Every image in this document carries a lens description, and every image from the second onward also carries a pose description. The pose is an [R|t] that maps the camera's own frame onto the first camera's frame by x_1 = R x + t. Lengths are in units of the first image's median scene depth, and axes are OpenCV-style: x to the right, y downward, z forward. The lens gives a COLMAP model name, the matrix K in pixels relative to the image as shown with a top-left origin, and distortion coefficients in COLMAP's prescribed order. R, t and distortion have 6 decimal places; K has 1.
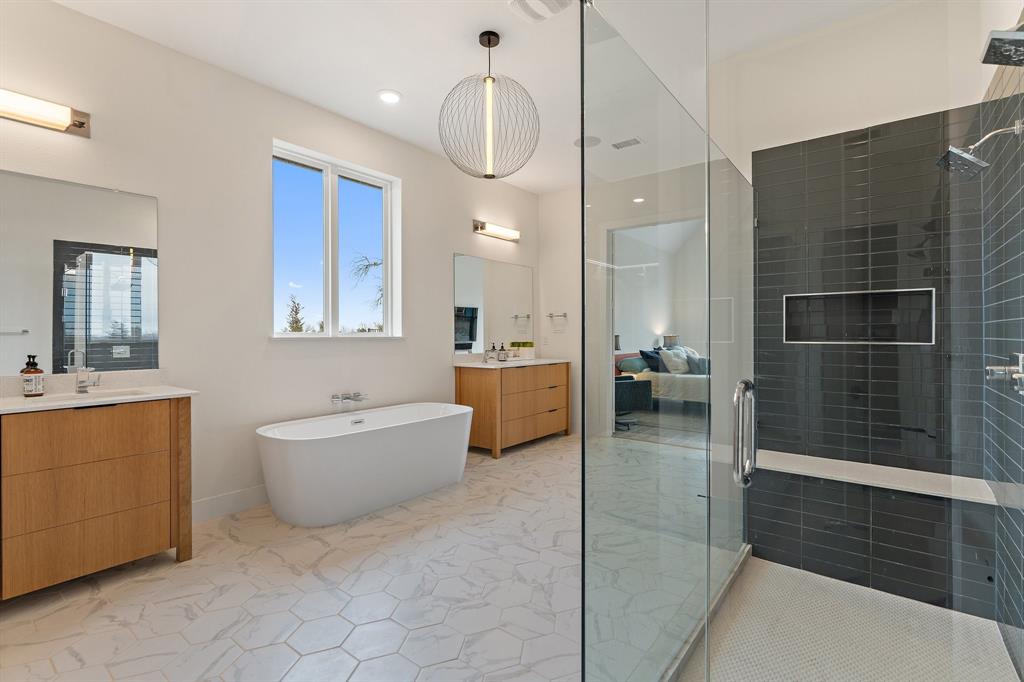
lens RADIAL K [[464.6, 0, 510.9], [0, 464.6, 338.1], [0, 0, 1]] dist [0.001076, -0.000163]
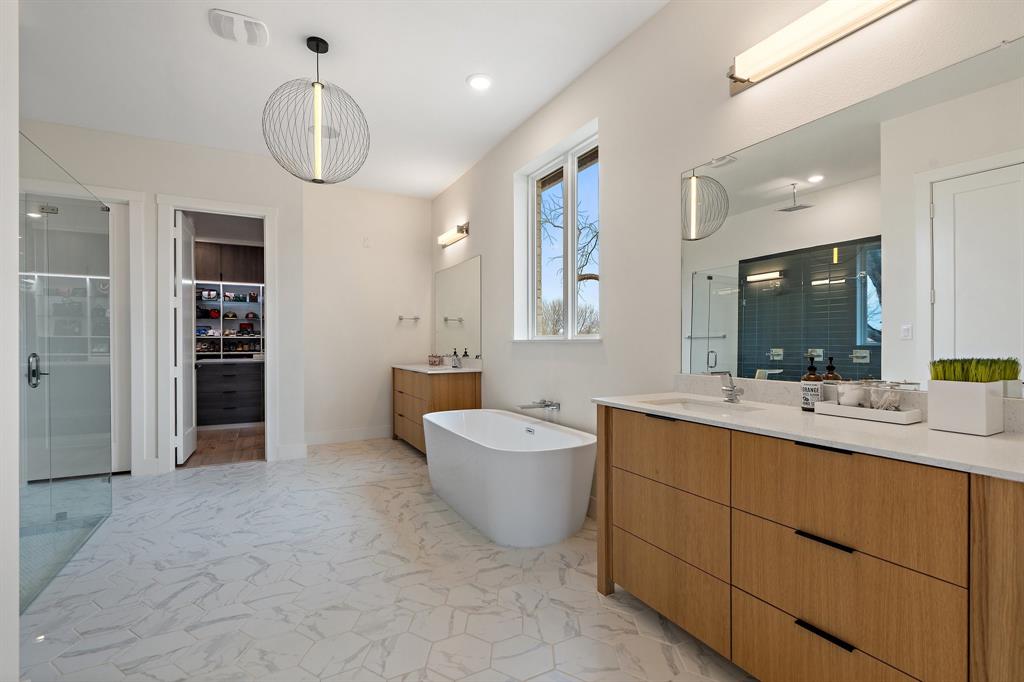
lens RADIAL K [[464.6, 0, 509.6], [0, 464.6, 343.3], [0, 0, 1]] dist [0.001076, -0.000163]
pose [[-0.395164, 0.005295, -0.918596, 0.656746], [-0.003160, 0.999970, 0.007124, -0.002091], [0.918605, 0.005718, -0.395135, 1.608783]]
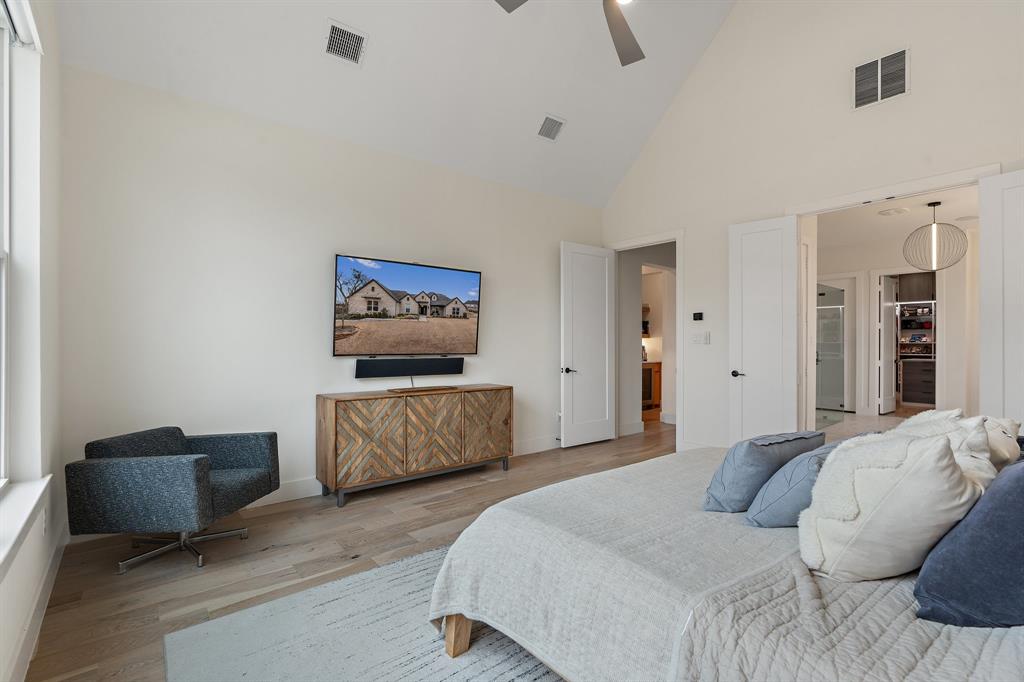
lens RADIAL K [[464.6, 0, 512.8], [0, 464.6, 344.1], [0, 0, 1]] dist [0.001076, -0.000163]
pose [[-0.980136, -0.003540, 0.198294, 1.260484], [-0.001966, 0.999965, 0.008136, -0.025607], [-0.198316, 0.007584, -0.980109, 3.082364]]
